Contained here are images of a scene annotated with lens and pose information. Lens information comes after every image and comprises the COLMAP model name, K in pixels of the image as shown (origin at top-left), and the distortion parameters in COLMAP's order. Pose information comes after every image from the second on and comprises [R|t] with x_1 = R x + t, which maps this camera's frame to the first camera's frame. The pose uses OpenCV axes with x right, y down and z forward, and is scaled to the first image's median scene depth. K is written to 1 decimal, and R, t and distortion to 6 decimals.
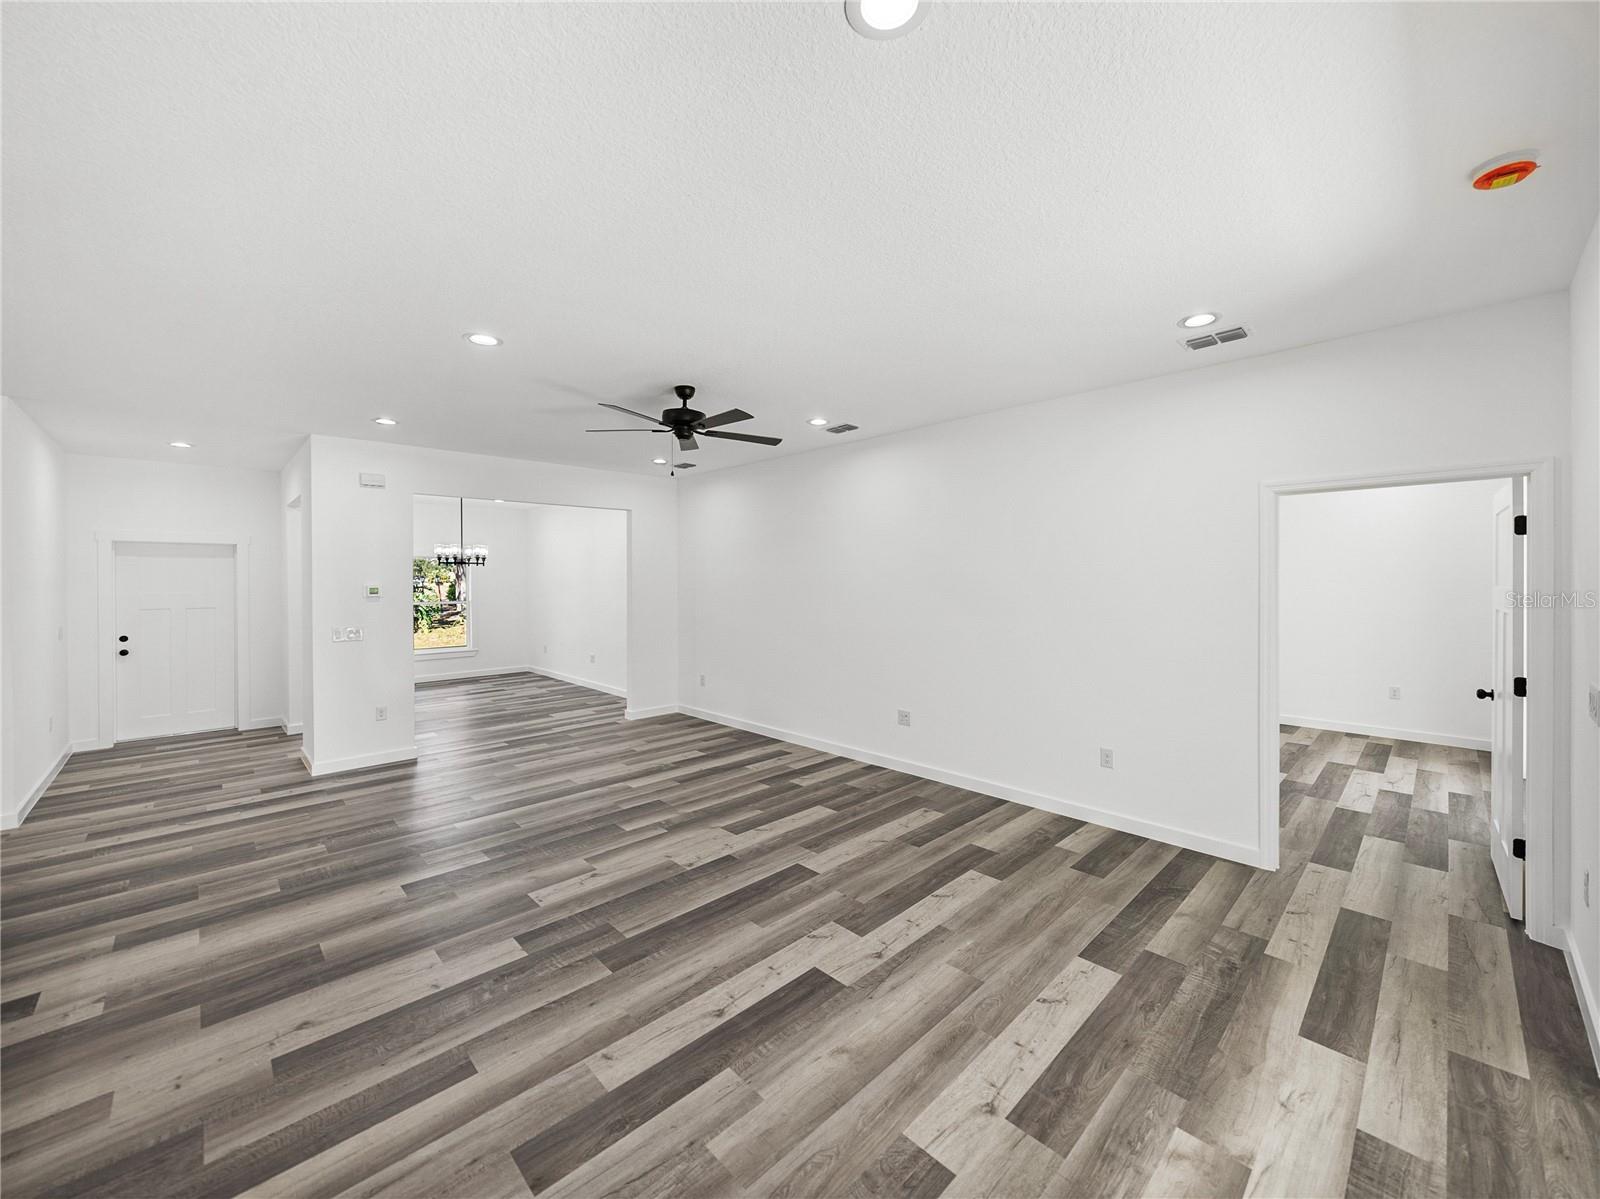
lens RADIAL K [[628.9, 0, 804.1], [0, 628.9, 586.9], [0, 0, 1]] dist [-0.002085, -0.000017]
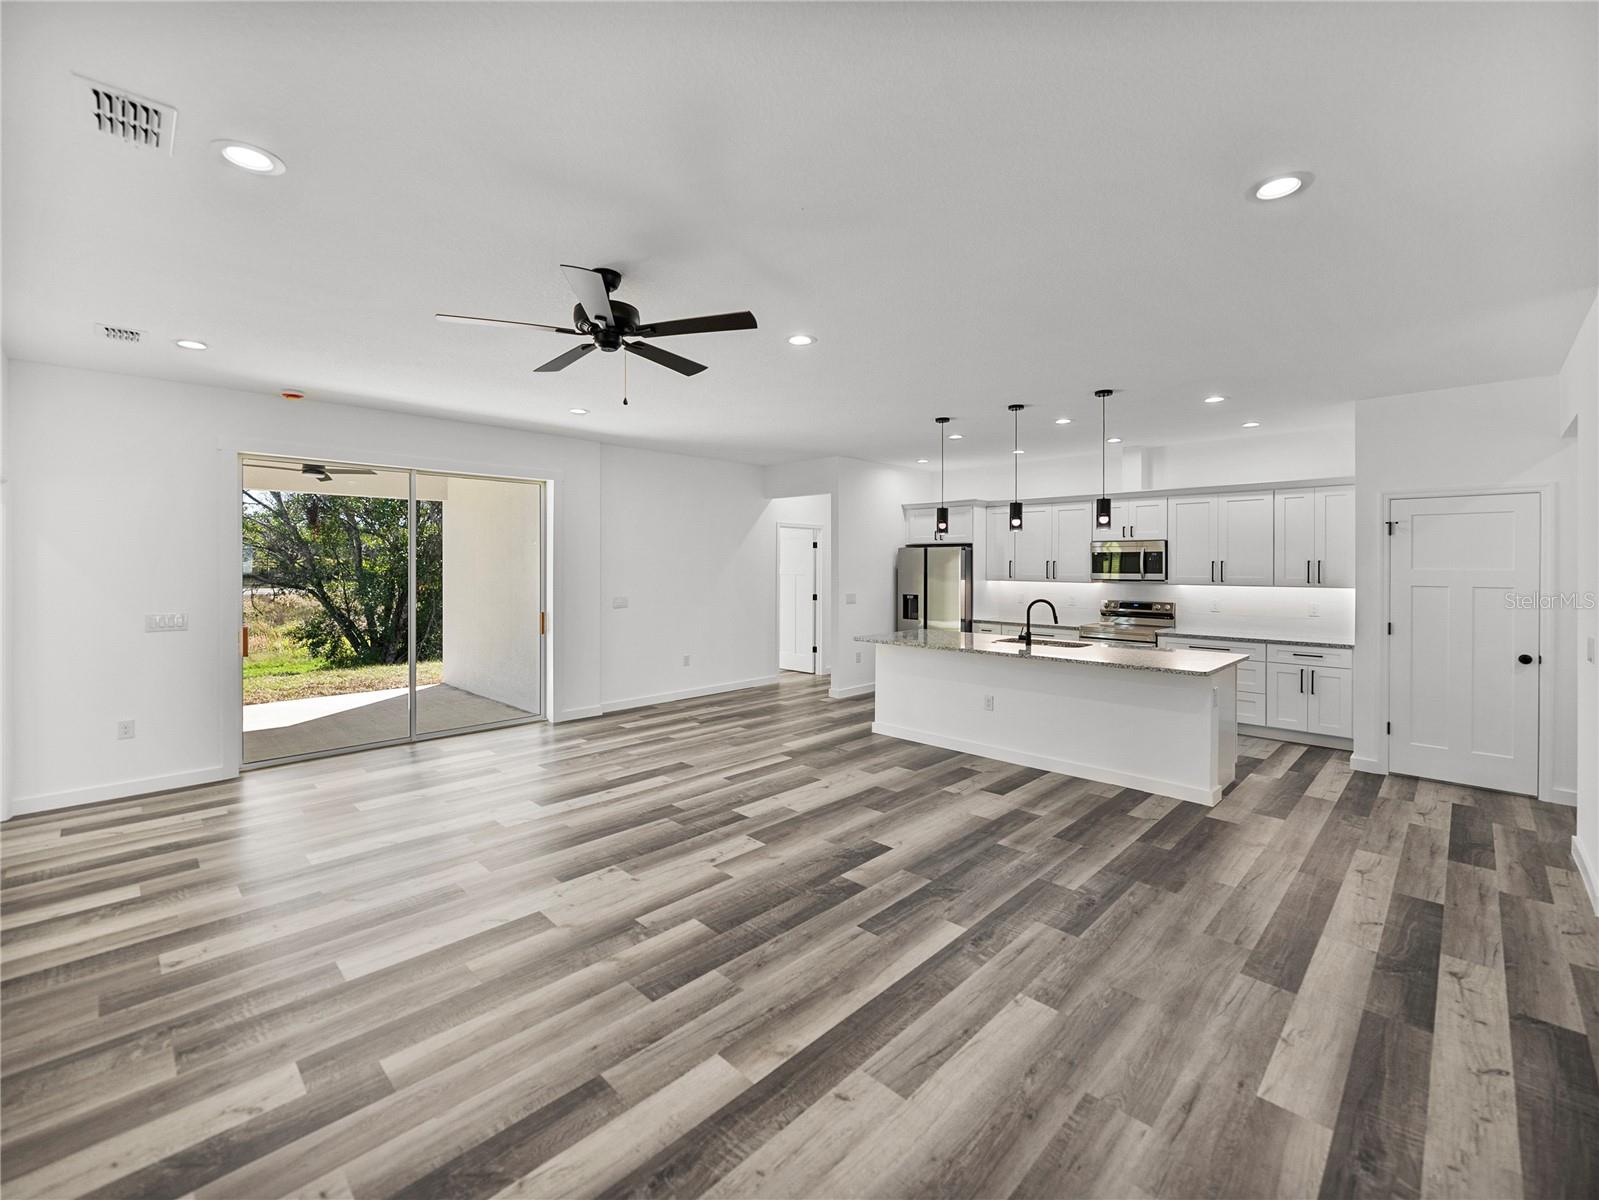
lens RADIAL K [[681.3, 0, 806.5], [0, 681.3, 571.5], [0, 0, 1]] dist [-0.000114, -0.000133]
pose [[-0.999604, 0.003789, -0.027884, -0.374664], [0.003118, 0.999705, 0.024077, -0.010406], [0.027967, 0.023980, -0.999321, 1.697143]]
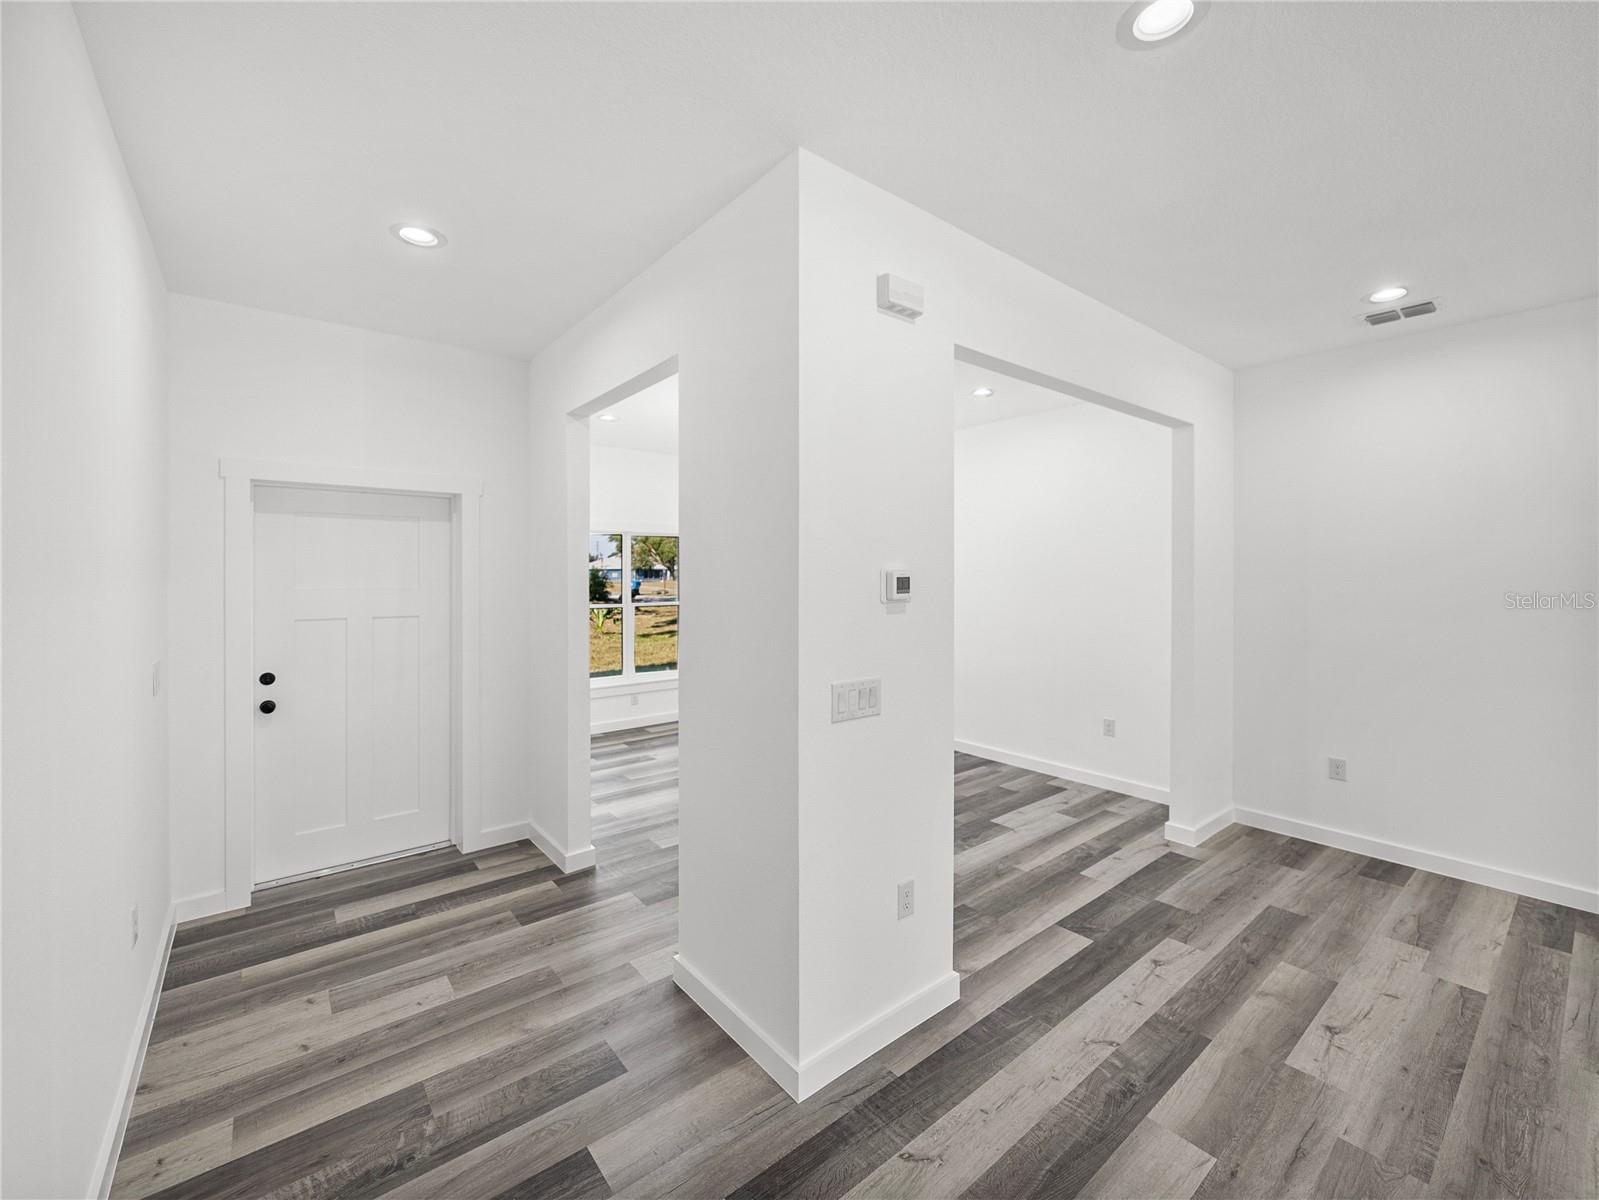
lens RADIAL K [[664.1, 0, 795.7], [0, 664.1, 576.9], [0, 0, 1]] dist [-0.000509, 0.000102]
pose [[0.995886, 0.002661, -0.090572, -0.939074], [-0.003504, 0.999952, -0.009141, 0.007516], [0.090543, 0.009421, 0.995848, 0.777995]]
